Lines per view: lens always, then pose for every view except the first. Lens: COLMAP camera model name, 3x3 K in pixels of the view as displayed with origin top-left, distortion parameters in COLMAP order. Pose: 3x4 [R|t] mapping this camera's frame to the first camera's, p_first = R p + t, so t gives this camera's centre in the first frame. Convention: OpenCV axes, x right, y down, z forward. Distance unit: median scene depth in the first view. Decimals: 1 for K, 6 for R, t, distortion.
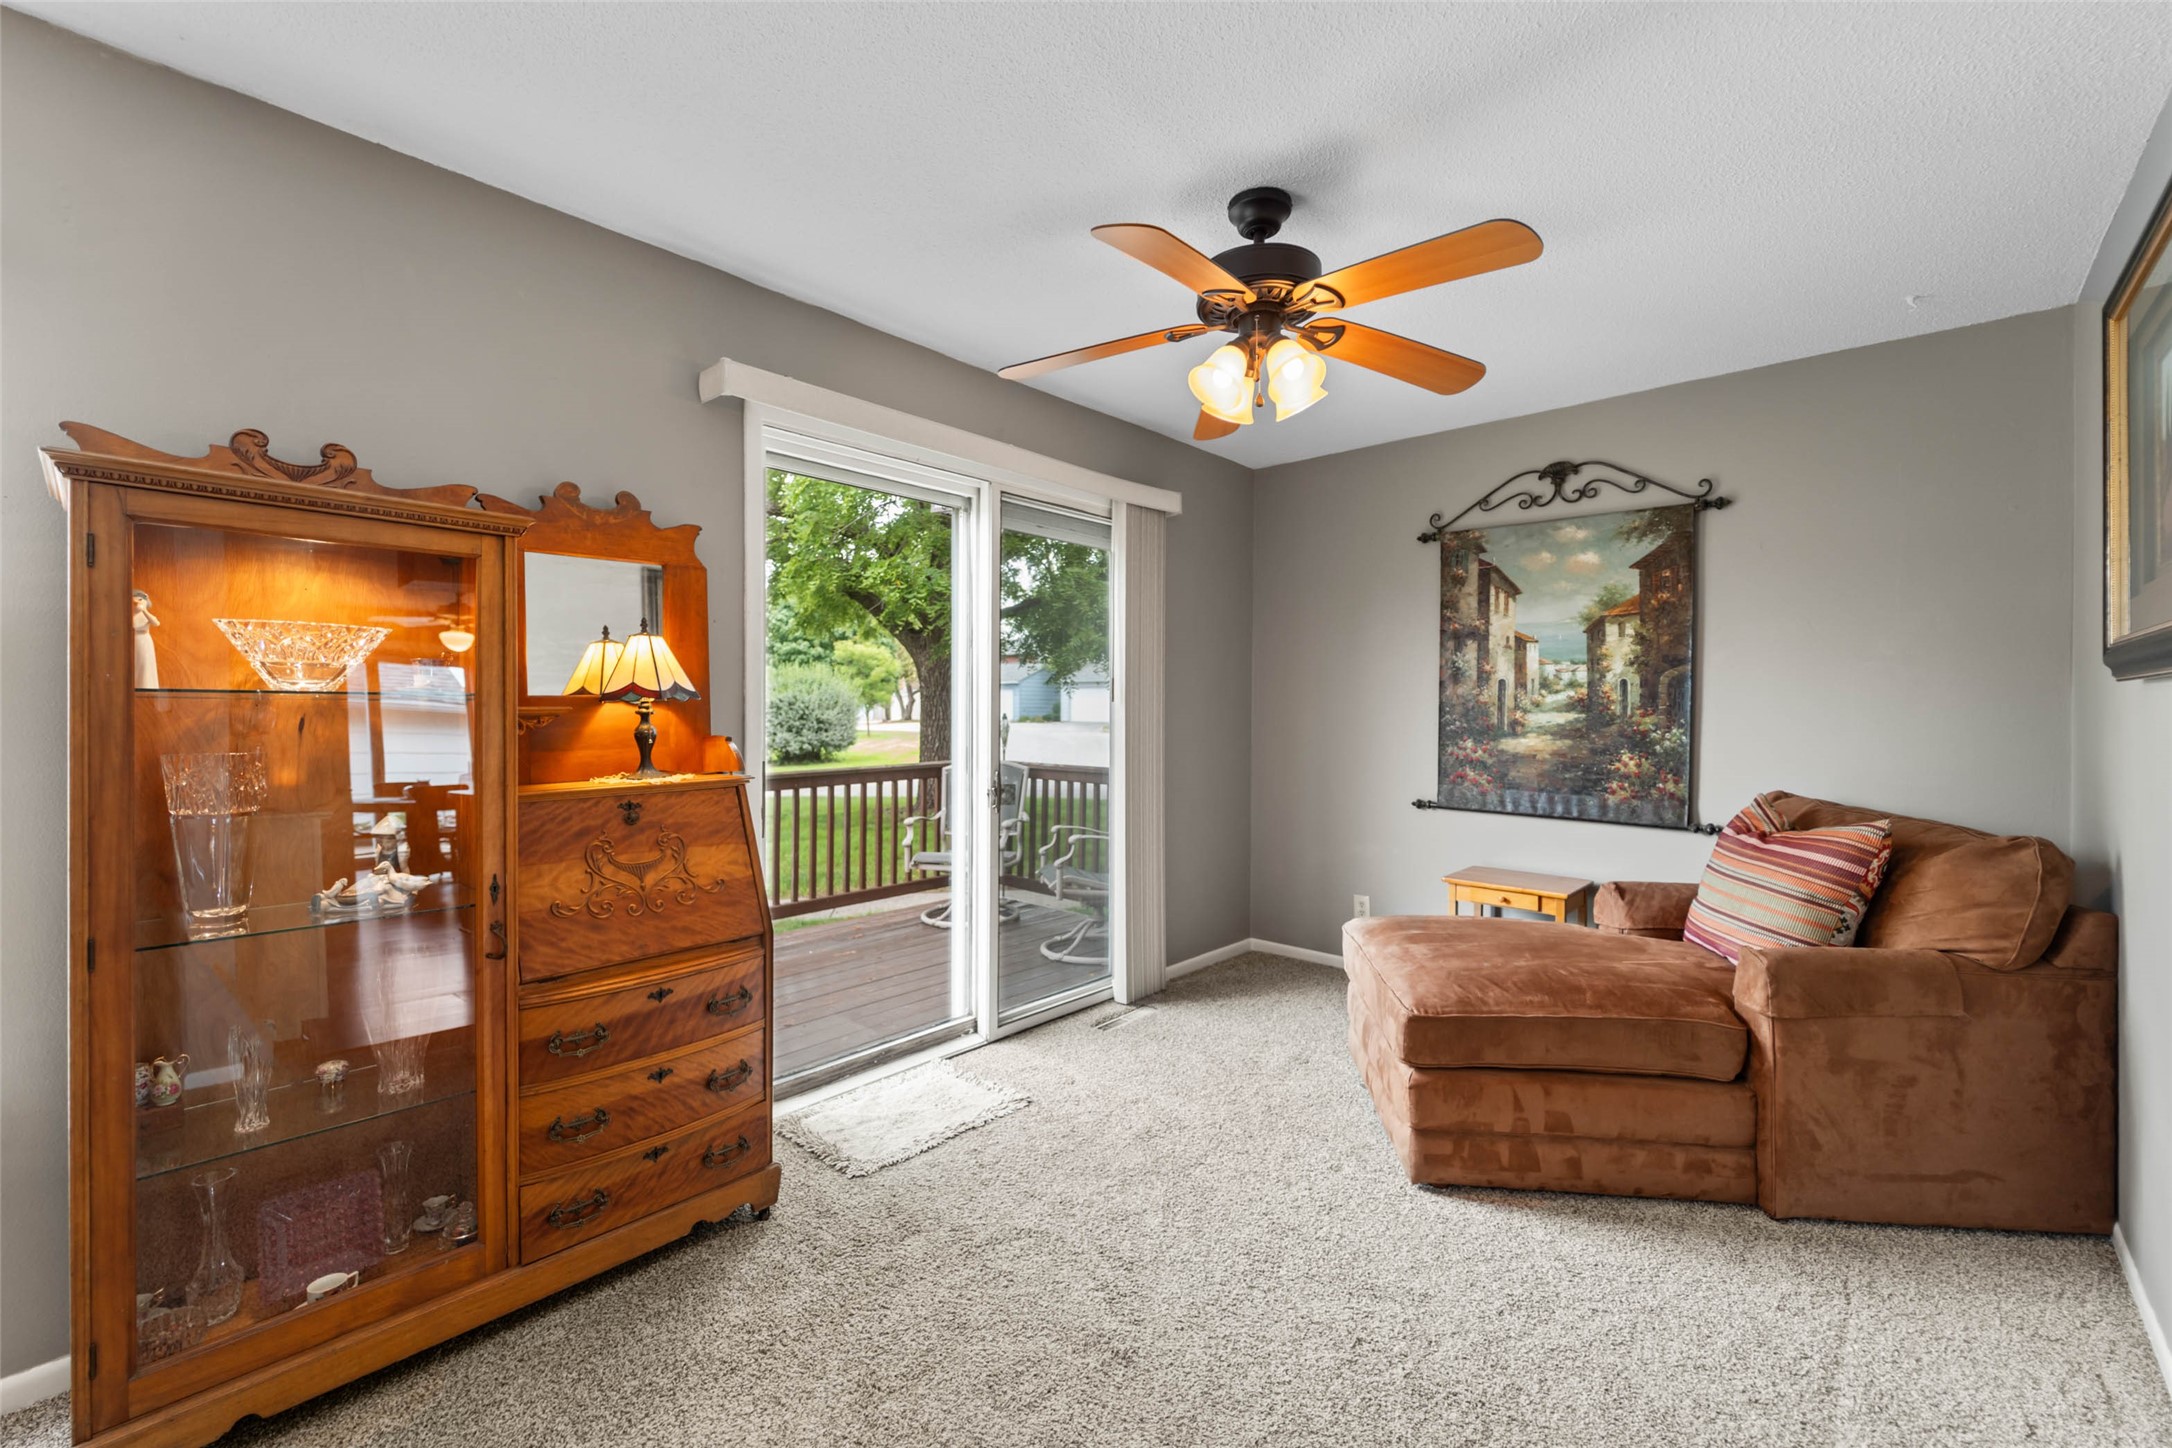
lens RADIAL K [[887.4, 0, 1090.6], [0, 887.4, 719.2], [0, 0, 1]] dist [0.013481, -0.000044]
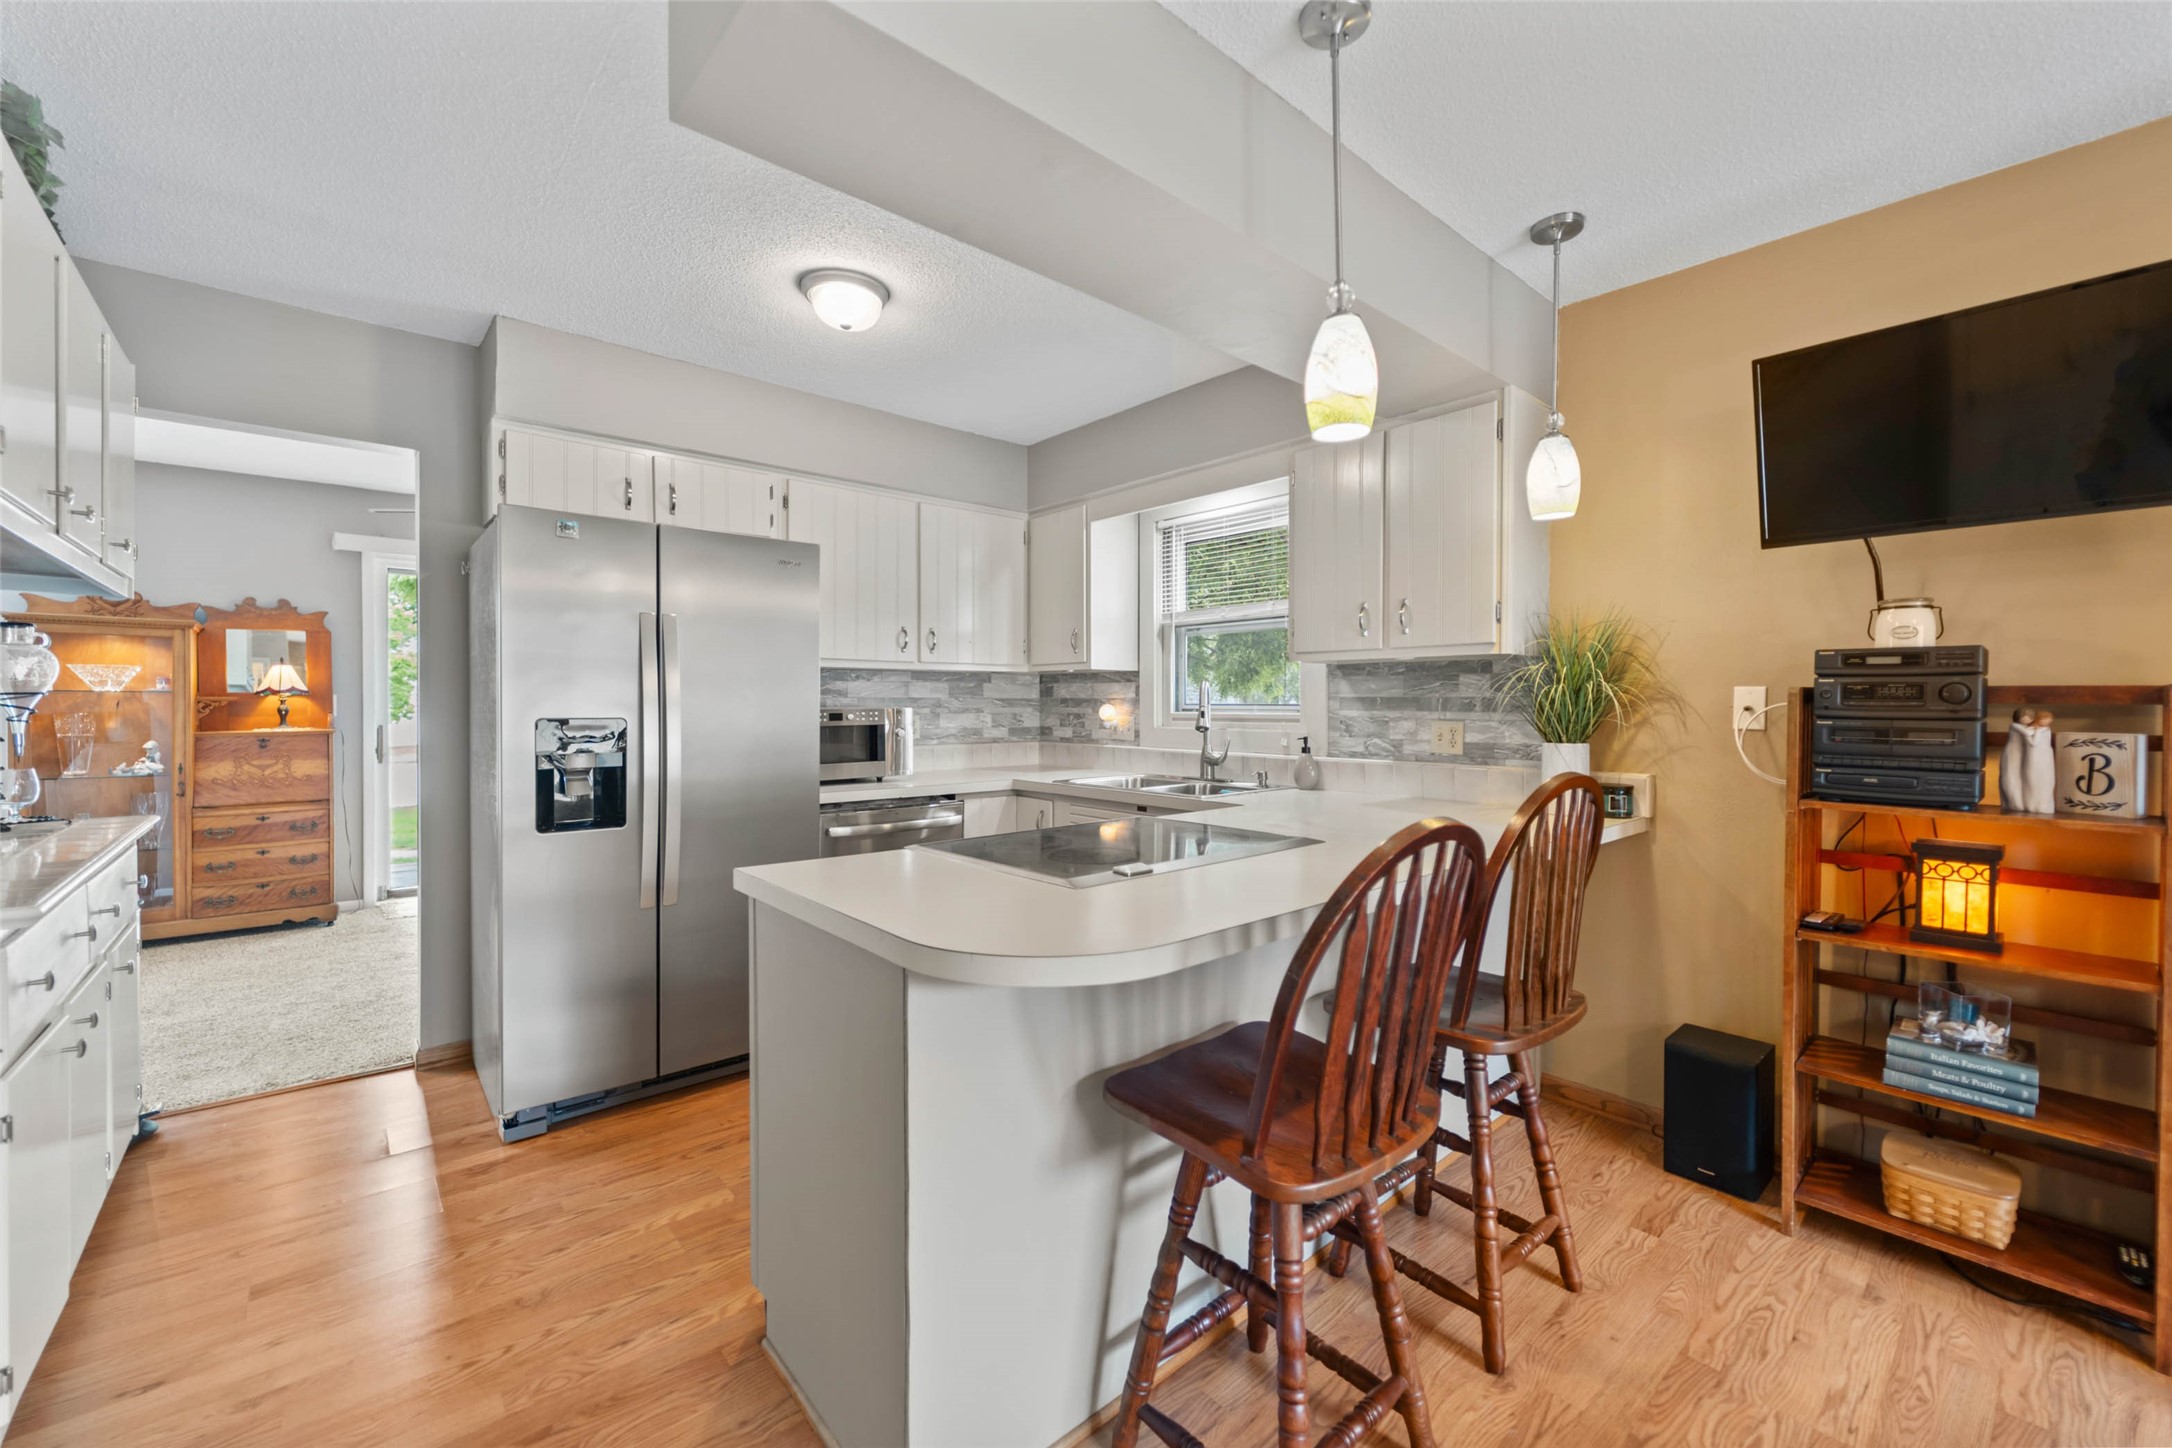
lens RADIAL K [[887.4, 0, 1083.9], [0, 887.4, 715.7], [0, 0, 1]] dist [0.013481, -0.000044]
pose [[0.990895, 0.008738, -0.134355, 1.959514], [-0.007667, 0.999935, 0.008488, -0.002249], [0.134420, -0.007380, 0.990897, -1.048618]]
